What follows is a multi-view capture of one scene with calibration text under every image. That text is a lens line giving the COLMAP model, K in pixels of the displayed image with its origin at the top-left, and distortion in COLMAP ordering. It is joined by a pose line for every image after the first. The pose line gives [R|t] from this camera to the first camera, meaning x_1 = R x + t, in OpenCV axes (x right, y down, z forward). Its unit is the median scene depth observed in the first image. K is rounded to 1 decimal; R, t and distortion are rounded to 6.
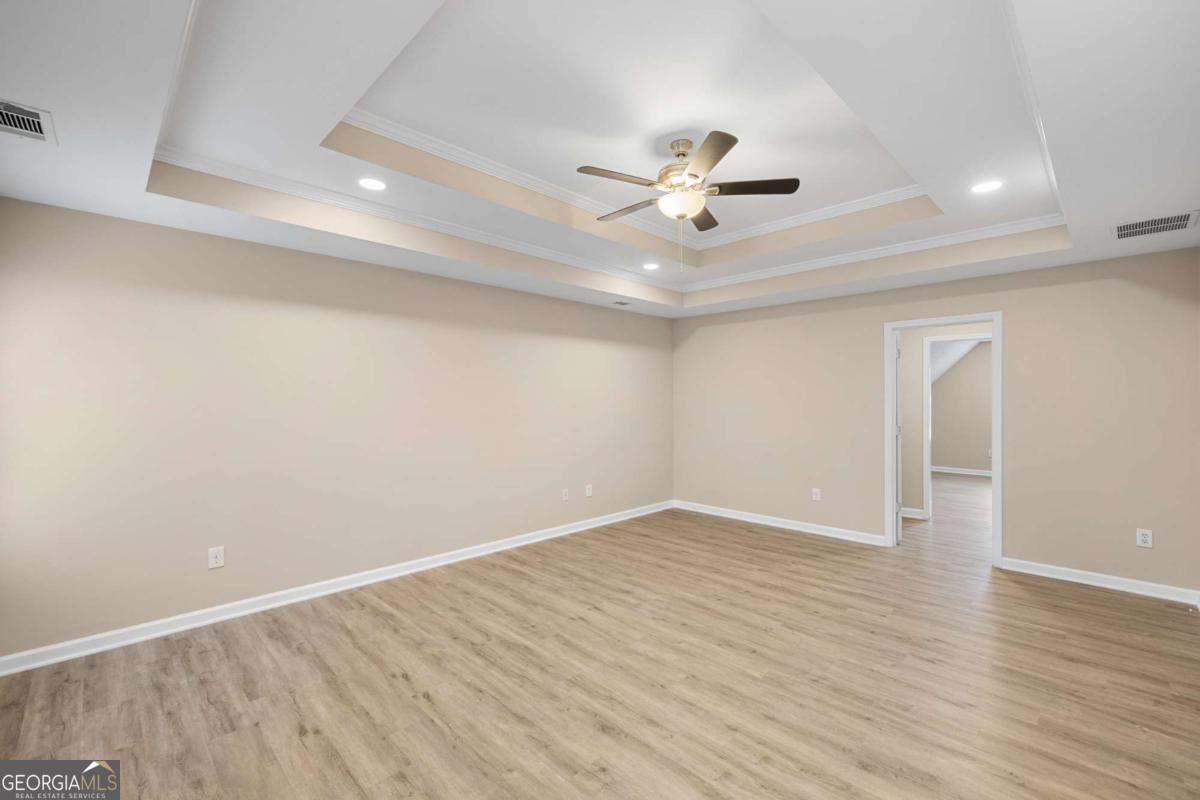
lens RADIAL K [[506.0, 0, 603.5], [0, 506.0, 396.6], [0, 0, 1]] dist [0.001047, 0.000517]
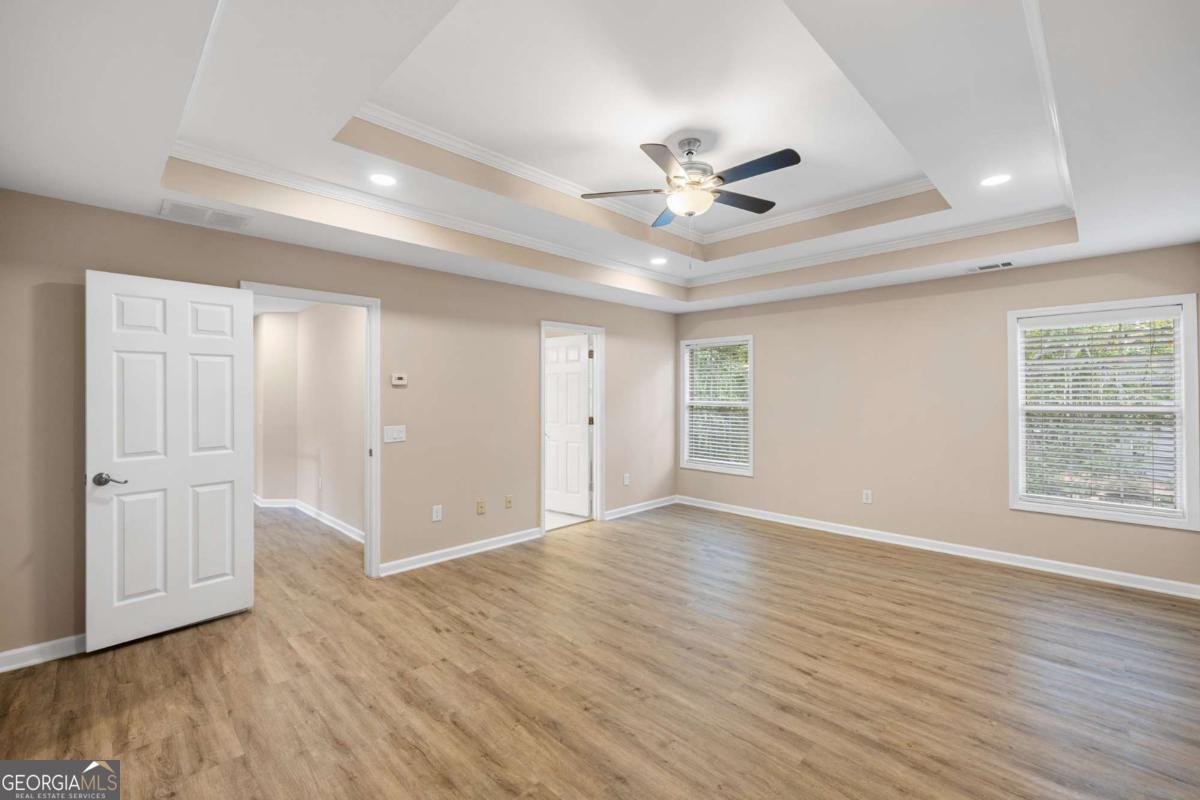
lens RADIAL K [[506.0, 0, 602.7], [0, 506.0, 394.5], [0, 0, 1]] dist [0.001047, 0.000517]
pose [[-1.000000, -0.000760, -0.000539, 0.279812], [-0.000758, 0.999994, -0.003321, 0.009584], [0.000542, -0.003321, -0.999994, 1.694416]]
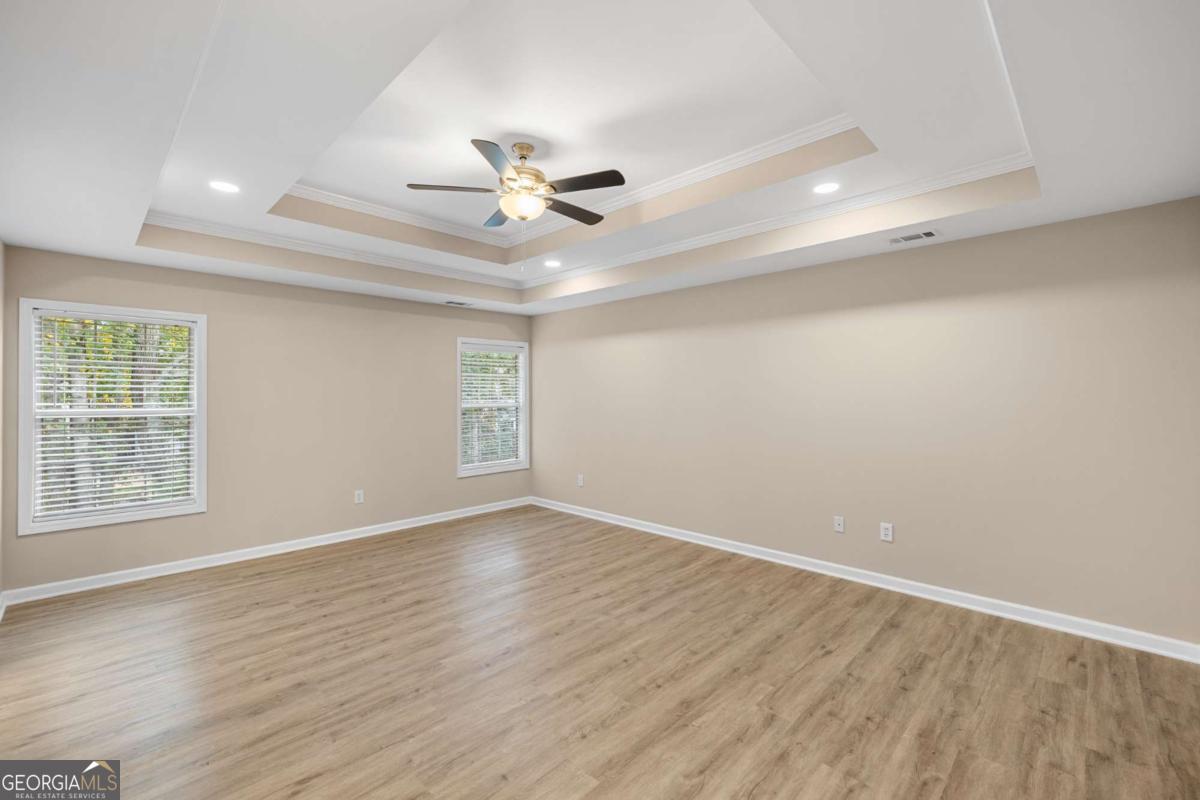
lens RADIAL K [[506.0, 0, 606.1], [0, 506.0, 401.4], [0, 0, 1]] dist [0.001047, 0.000517]
pose [[0.012717, 0.012000, -0.999847, 0.991635], [0.006600, 0.999905, 0.012084, 0.003584], [0.999897, -0.006753, 0.012637, 0.974006]]
